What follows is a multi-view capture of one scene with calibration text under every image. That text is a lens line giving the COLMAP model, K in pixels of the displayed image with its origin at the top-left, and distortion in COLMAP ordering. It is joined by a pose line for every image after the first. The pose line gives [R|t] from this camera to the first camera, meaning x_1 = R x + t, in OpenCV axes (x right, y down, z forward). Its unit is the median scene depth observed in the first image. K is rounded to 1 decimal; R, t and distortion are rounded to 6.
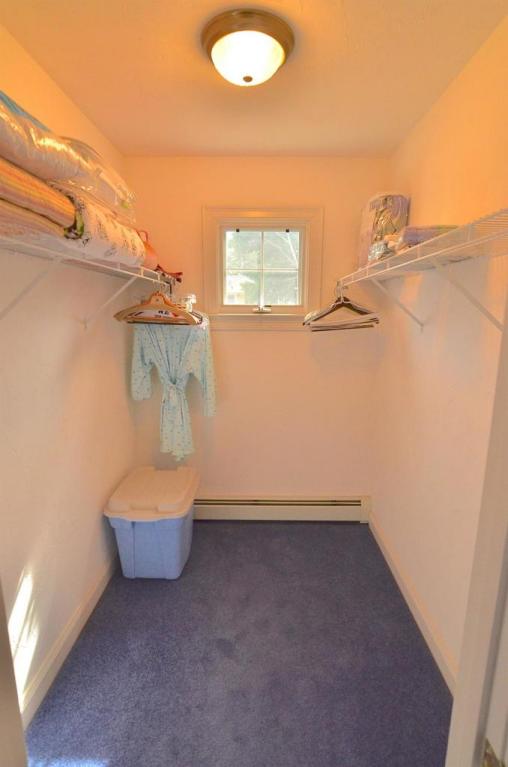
lens RADIAL K [[375.3, 0, 253.1], [0, 375.3, 380.6], [0, 0, 1]] dist [-0.015864, -0.000063]
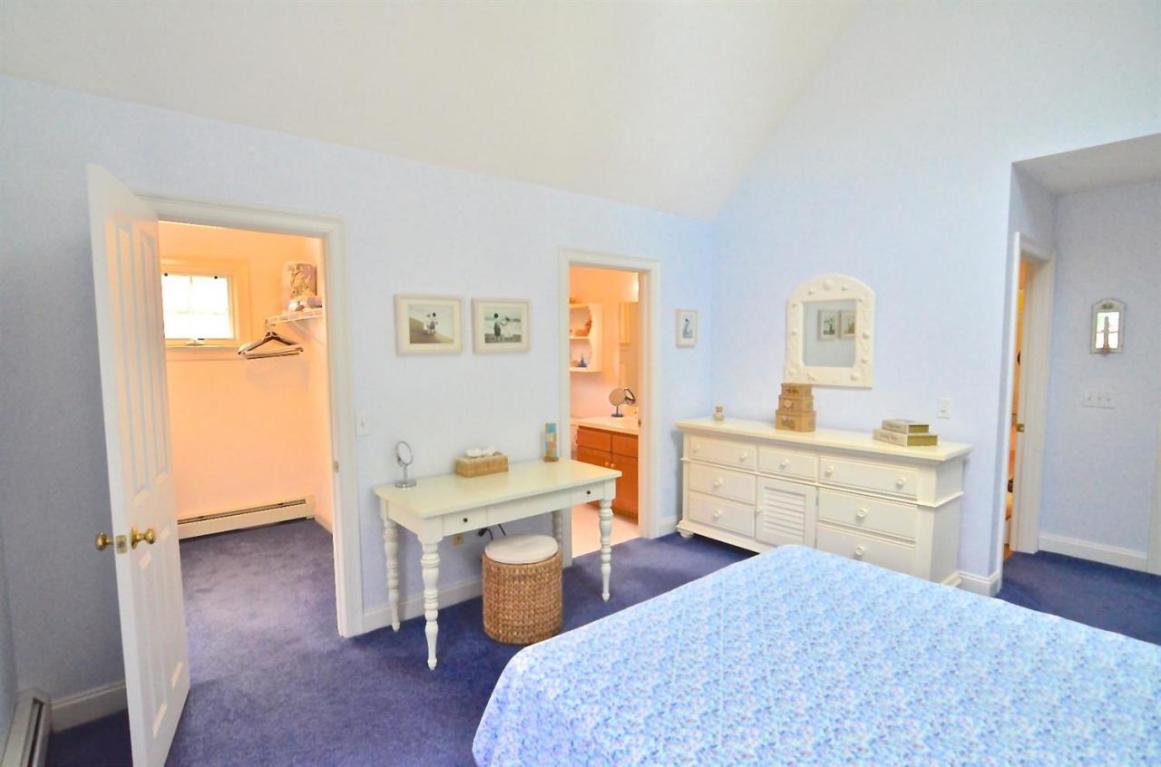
lens RADIAL K [[568.0, 0, 579.4], [0, 568.0, 394.4], [0, 0, 1]] dist [-0.015864, -0.000063]
pose [[0.738015, -0.062827, 0.671853, -0.301831], [0.134157, 0.989441, -0.054843, 0.239756], [-0.661313, 0.130609, 0.738651, -1.118154]]
